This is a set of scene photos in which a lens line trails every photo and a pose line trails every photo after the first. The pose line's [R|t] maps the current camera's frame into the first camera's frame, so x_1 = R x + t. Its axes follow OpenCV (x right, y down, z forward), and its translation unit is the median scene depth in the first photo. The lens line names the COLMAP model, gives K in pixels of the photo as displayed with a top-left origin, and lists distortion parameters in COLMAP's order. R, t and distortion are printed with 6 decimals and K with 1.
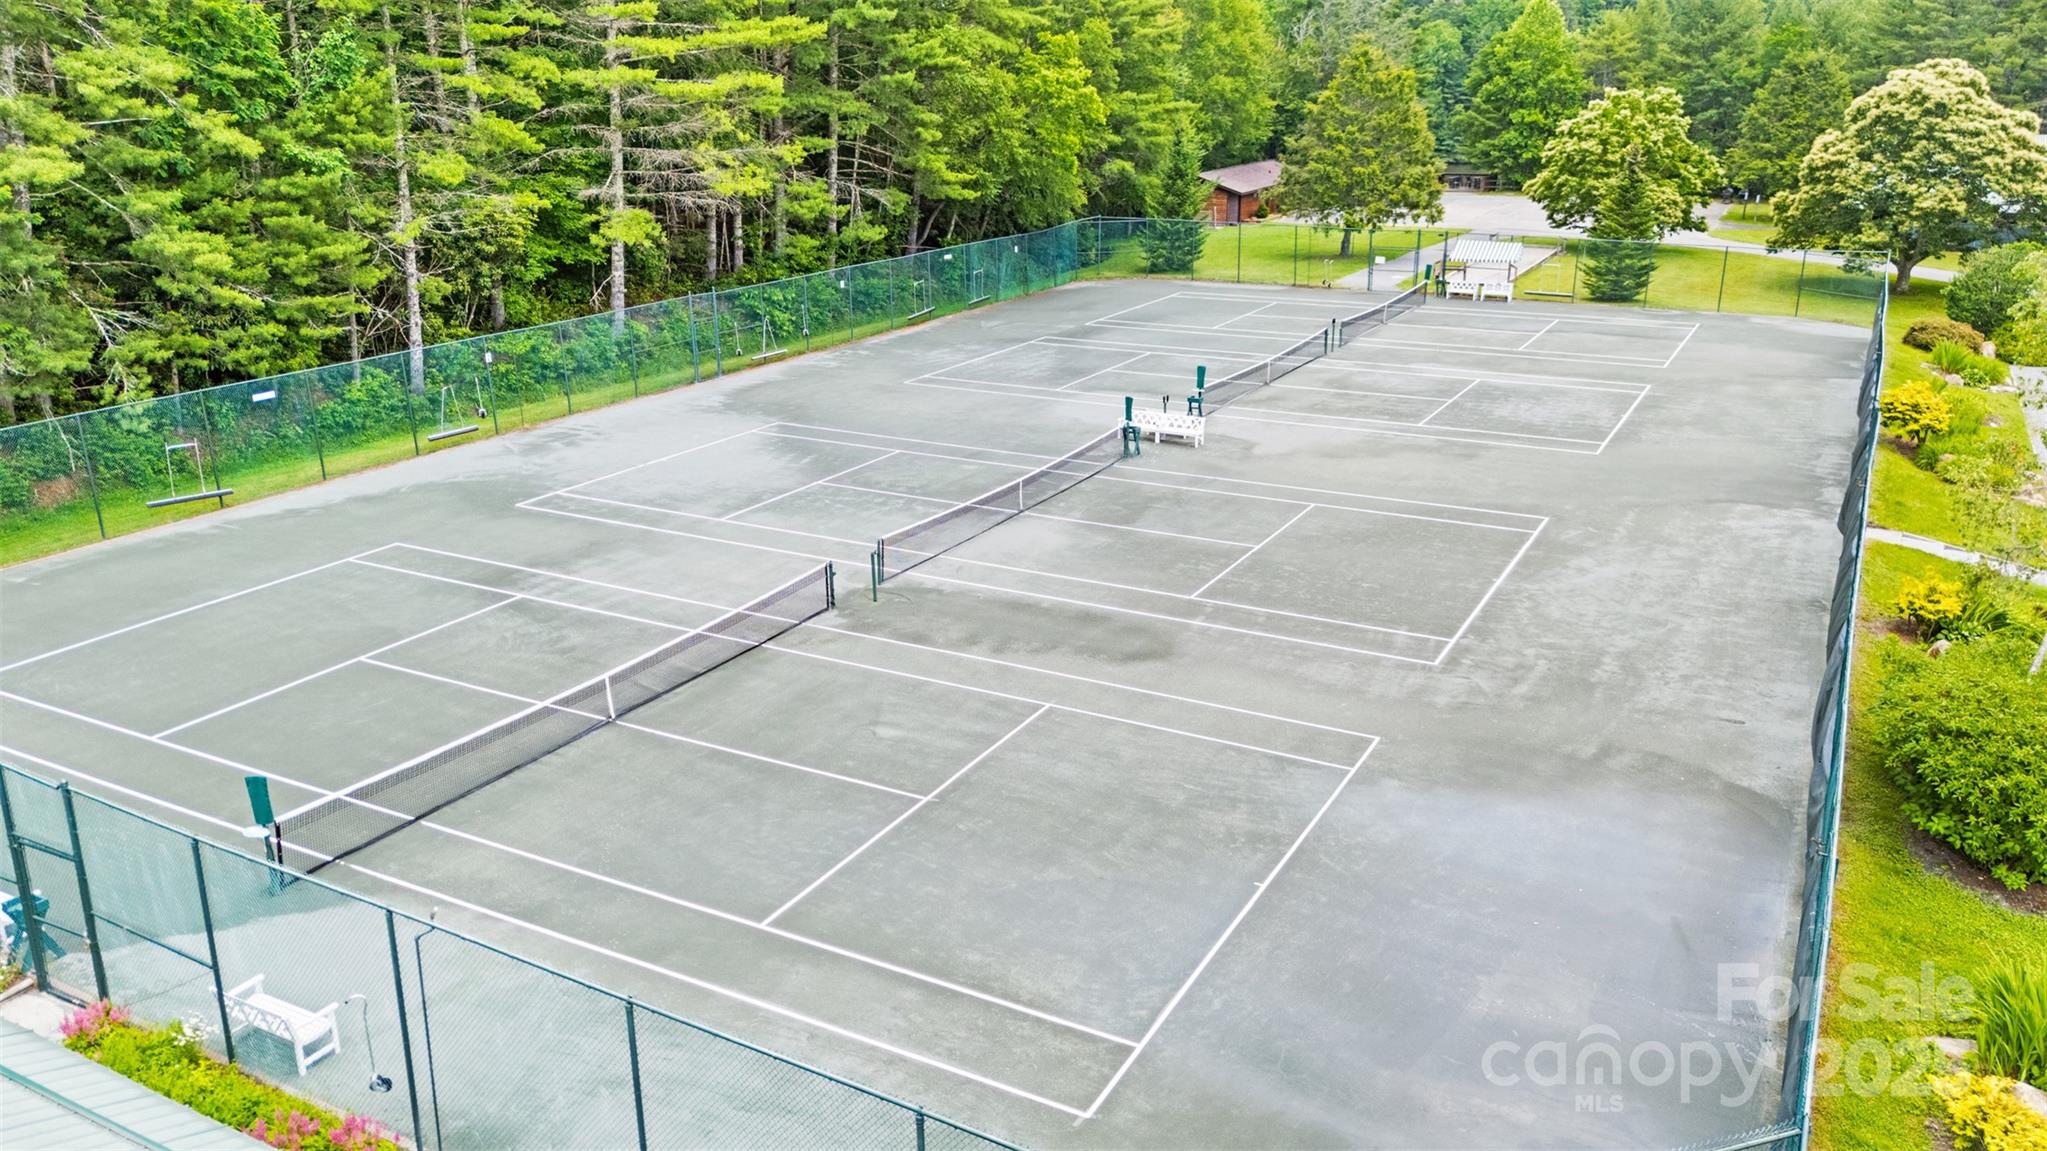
lens RADIAL K [[1508.5, 0, 1021.3], [0, 1508.5, 571.6], [0, 0, 1]] dist [0.030716, -0.000329]
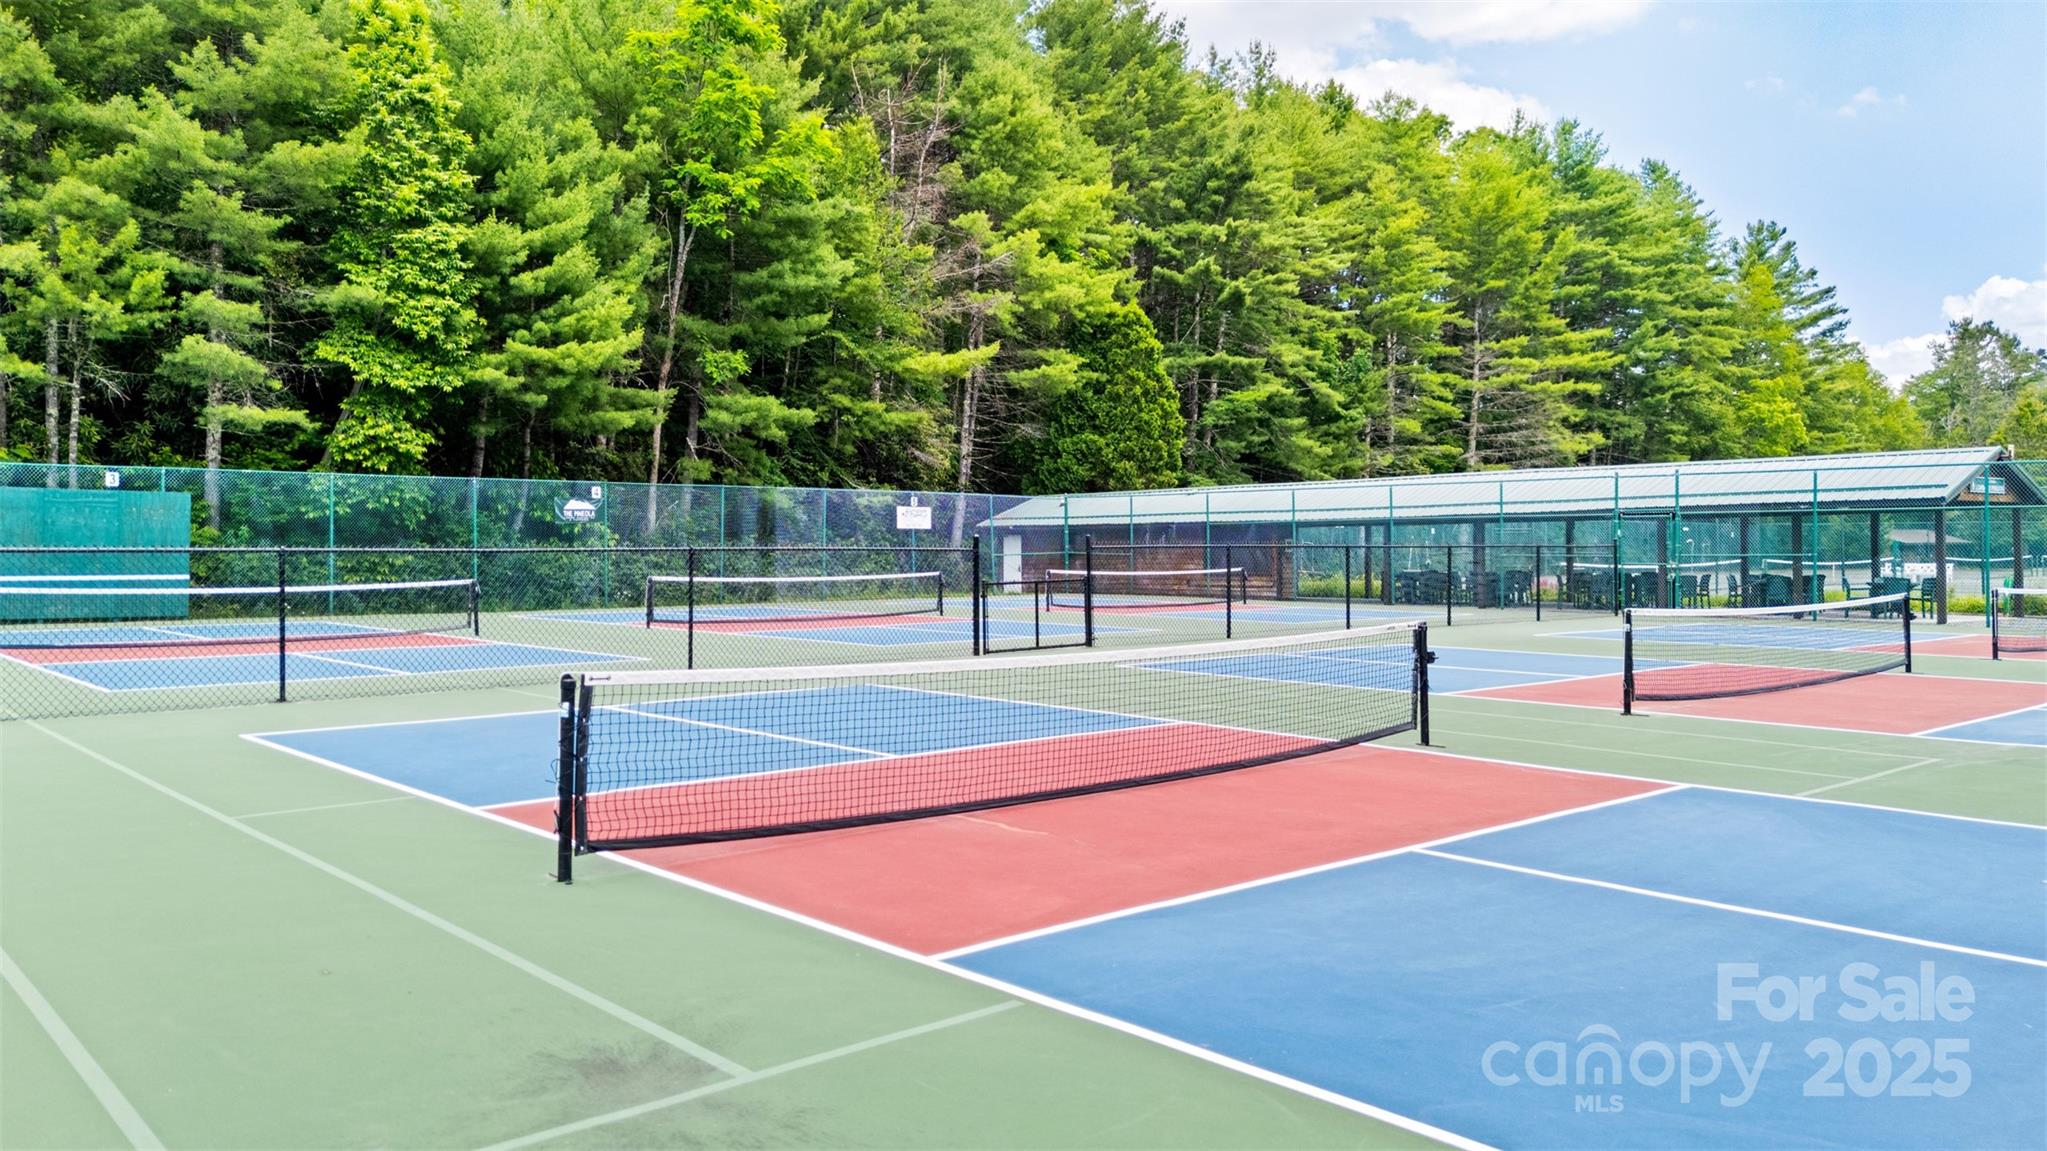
lens RADIAL K [[1508.5, 0, 1025.1], [0, 1508.5, 573.0], [0, 0, 1]] dist [0.030716, -0.000329]
pose [[0.940352, 0.004141, -0.340177, -0.138120], [-0.107929, 0.951903, -0.286762, 0.275998], [0.322629, 0.306372, 0.895571, -0.388840]]
